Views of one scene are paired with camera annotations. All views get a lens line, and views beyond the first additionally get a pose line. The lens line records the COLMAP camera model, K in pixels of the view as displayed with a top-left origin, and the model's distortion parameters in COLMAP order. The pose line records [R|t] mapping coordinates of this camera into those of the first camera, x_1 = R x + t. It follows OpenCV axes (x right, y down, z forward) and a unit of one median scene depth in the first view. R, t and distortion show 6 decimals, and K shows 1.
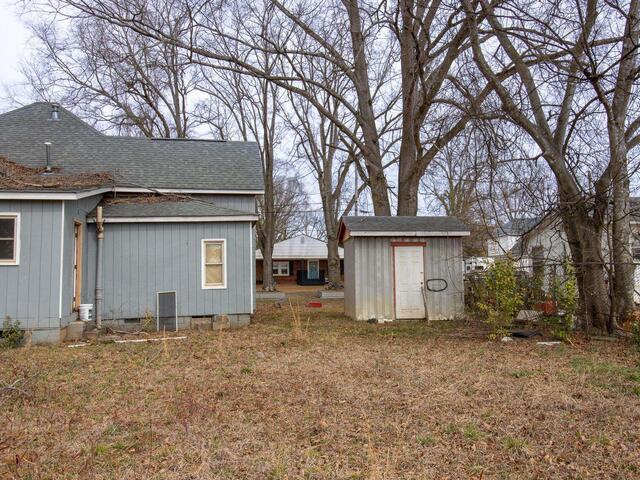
lens RADIAL K [[559.4, 0, 318.1], [0, 559.4, 241.1], [0, 0, 1]] dist [-0.000615, 0.003580]
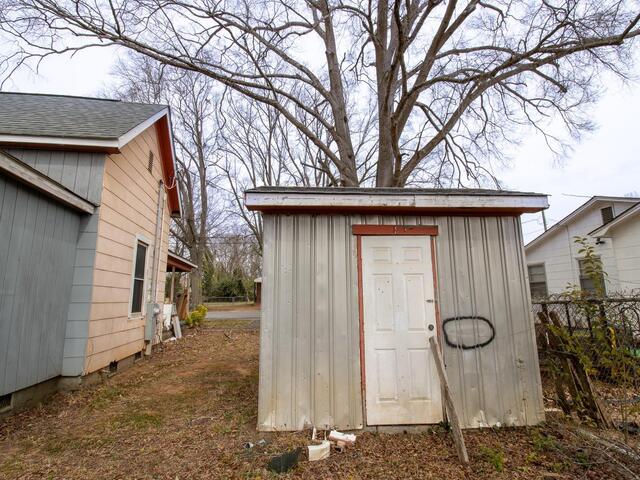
lens RADIAL K [[339.9, 0, 317.6], [0, 339.9, 236.9], [0, 0, 1]] dist [-0.006968, -0.009913]
pose [[0.999419, -0.000092, -0.034088, 0.112363], [-0.003477, 0.994506, -0.104626, 0.036709], [0.033910, 0.104684, 0.993927, 0.745080]]
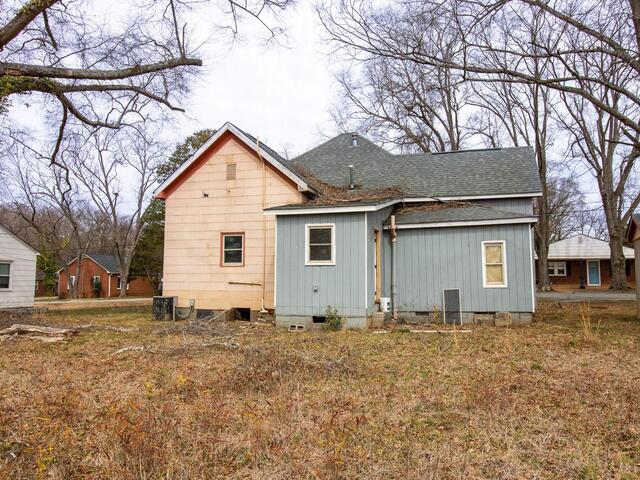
lens RADIAL K [[504.5, 0, 320.0], [0, 504.5, 240.3], [0, 0, 1]] dist [0.005457, -0.011053]
pose [[0.877503, -0.022673, -0.479035, -0.013017], [0.019618, 0.999743, -0.011381, -0.000250], [0.479170, 0.000589, 0.877722, -0.006383]]
